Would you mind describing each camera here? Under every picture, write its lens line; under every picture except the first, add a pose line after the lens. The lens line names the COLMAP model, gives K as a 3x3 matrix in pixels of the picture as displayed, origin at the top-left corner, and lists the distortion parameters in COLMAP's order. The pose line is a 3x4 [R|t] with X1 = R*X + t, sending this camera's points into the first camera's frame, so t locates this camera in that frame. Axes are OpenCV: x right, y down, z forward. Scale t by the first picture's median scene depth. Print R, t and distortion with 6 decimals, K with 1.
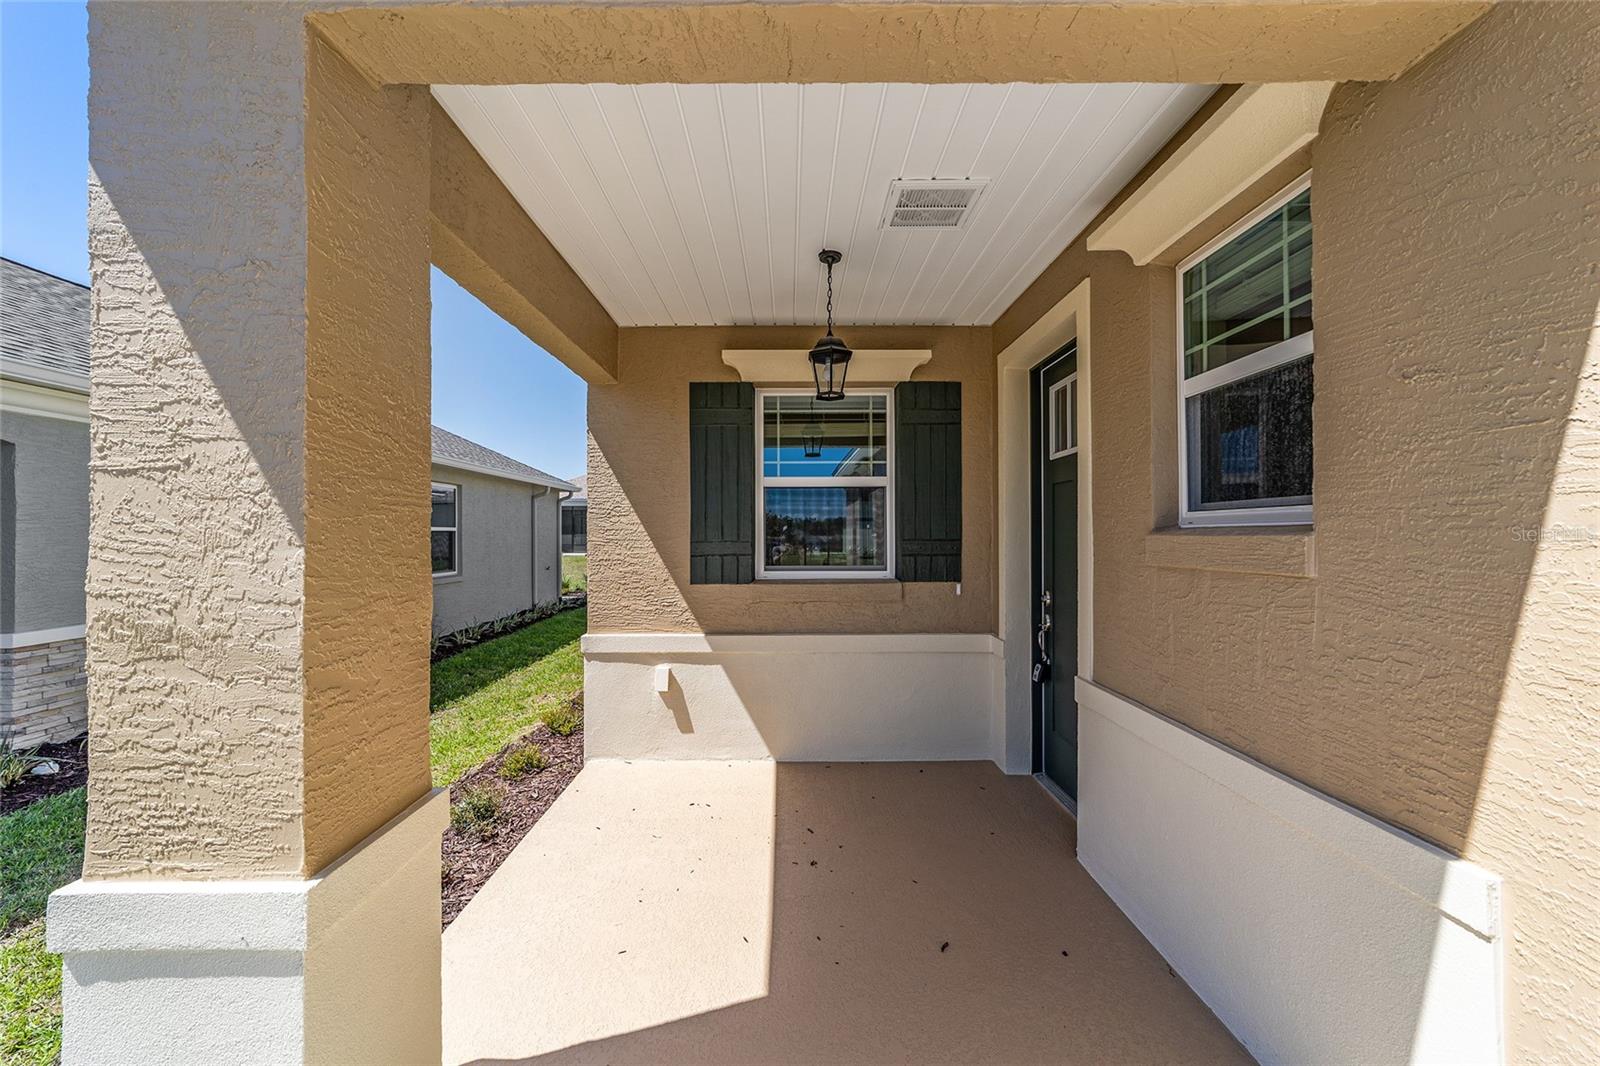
lens RADIAL K [[616.4, 0, 789.8], [0, 616.4, 533.7], [0, 0, 1]] dist [-0.005102, 0.000616]
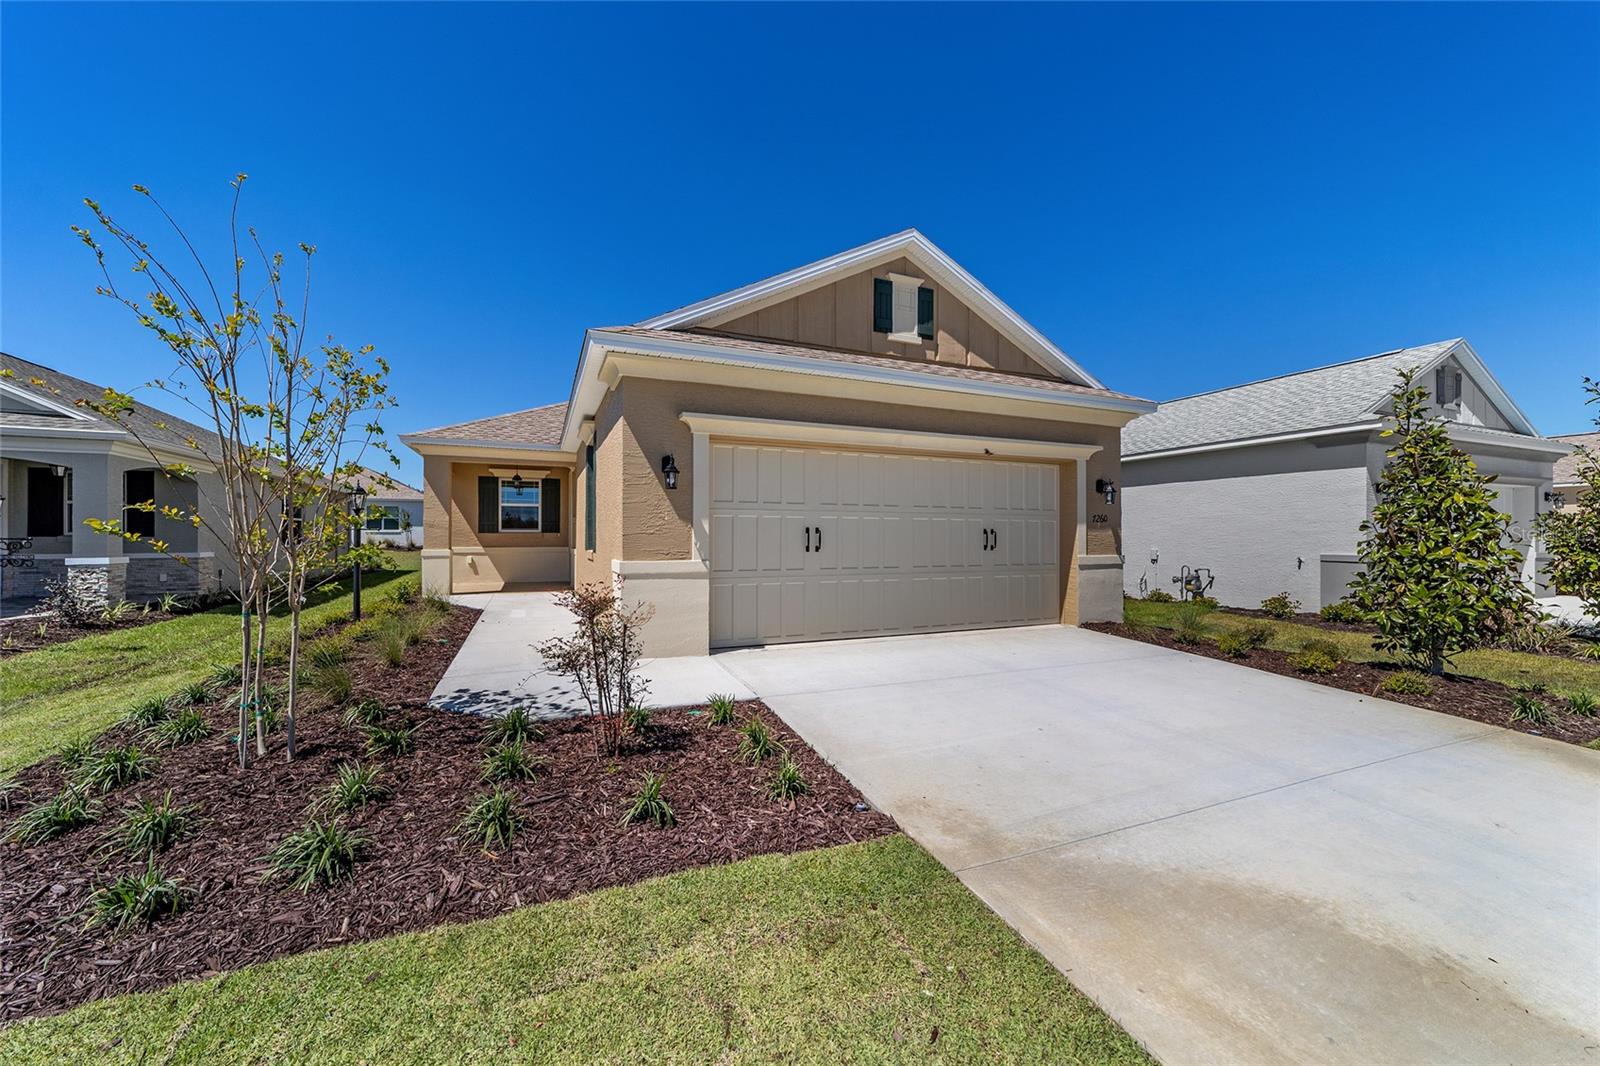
lens RADIAL K [[617.4, 0, 790.3], [0, 617.4, 537.5], [0, 0, 1]] dist [-0.016978, 0.010549]
pose [[0.924787, 0.002716, 0.380476, 0.150544], [-0.004149, 0.999987, 0.002946, 0.088605], [-0.380463, -0.004303, 0.924786, -2.937697]]
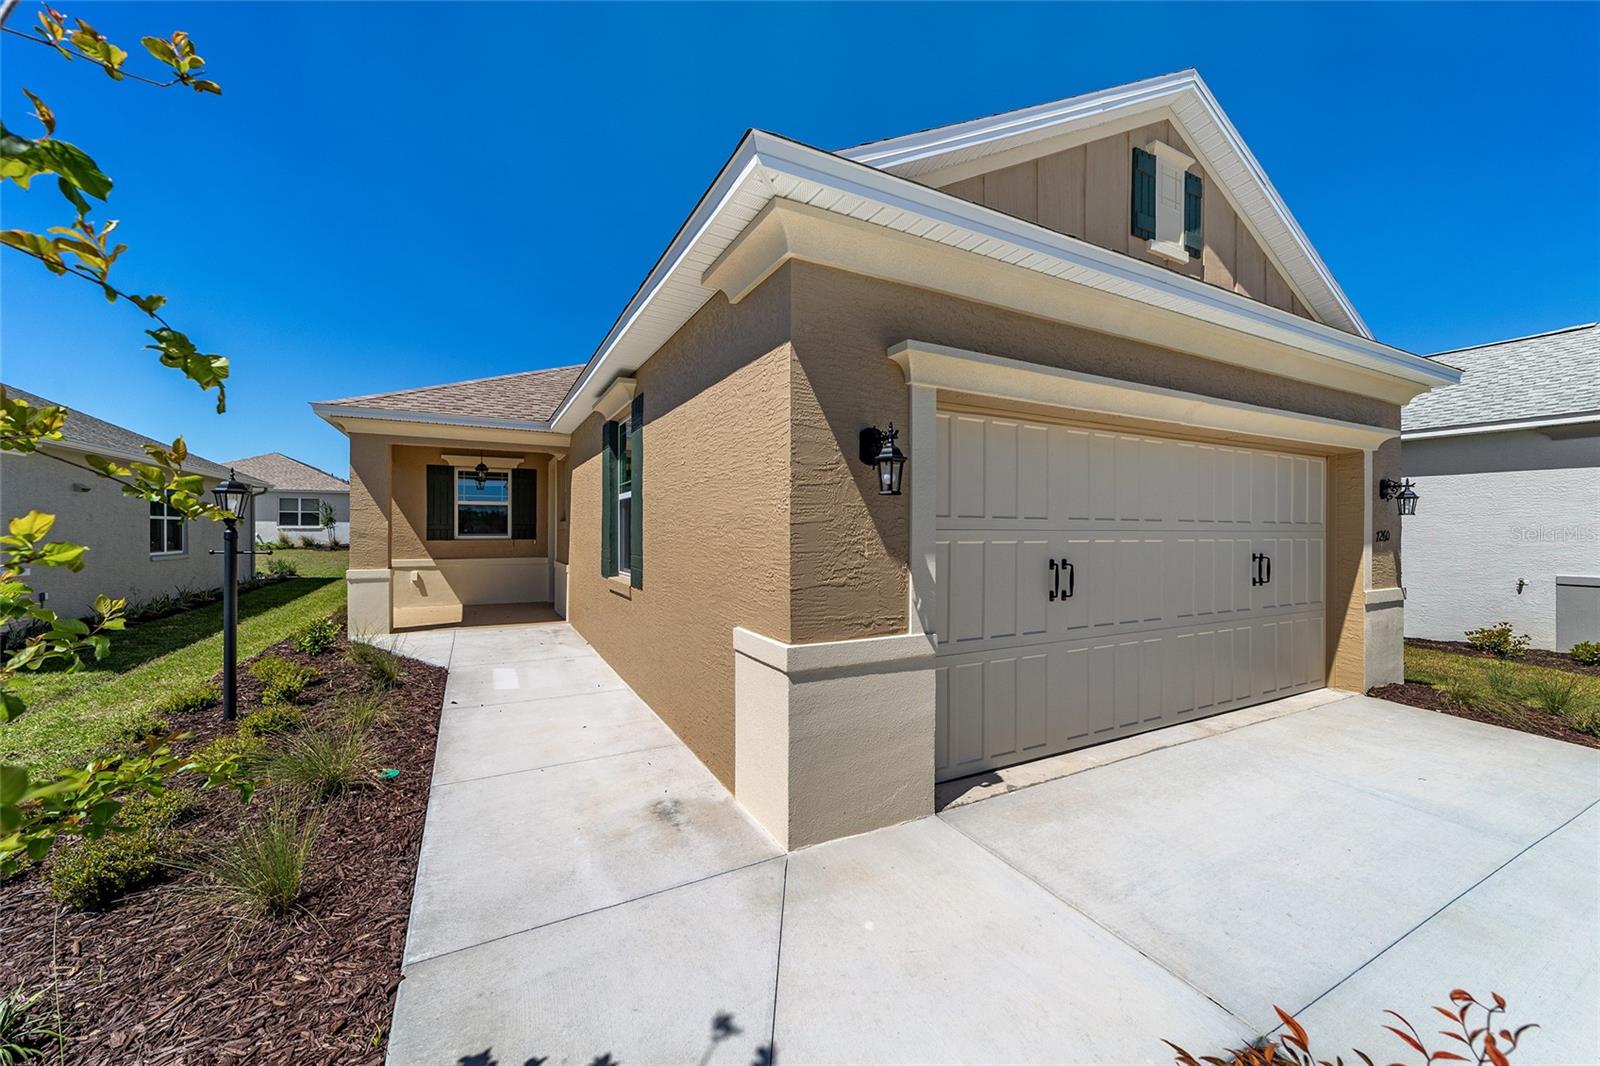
lens RADIAL K [[616.4, 0, 789.8], [0, 616.4, 533.7], [0, 0, 1]] dist [-0.005102, 0.000616]
pose [[0.889723, 0.002272, 0.456494, 0.020590], [-0.006790, 0.999943, 0.008258, 0.020345], [-0.456449, -0.010446, 0.889688, -2.082186]]
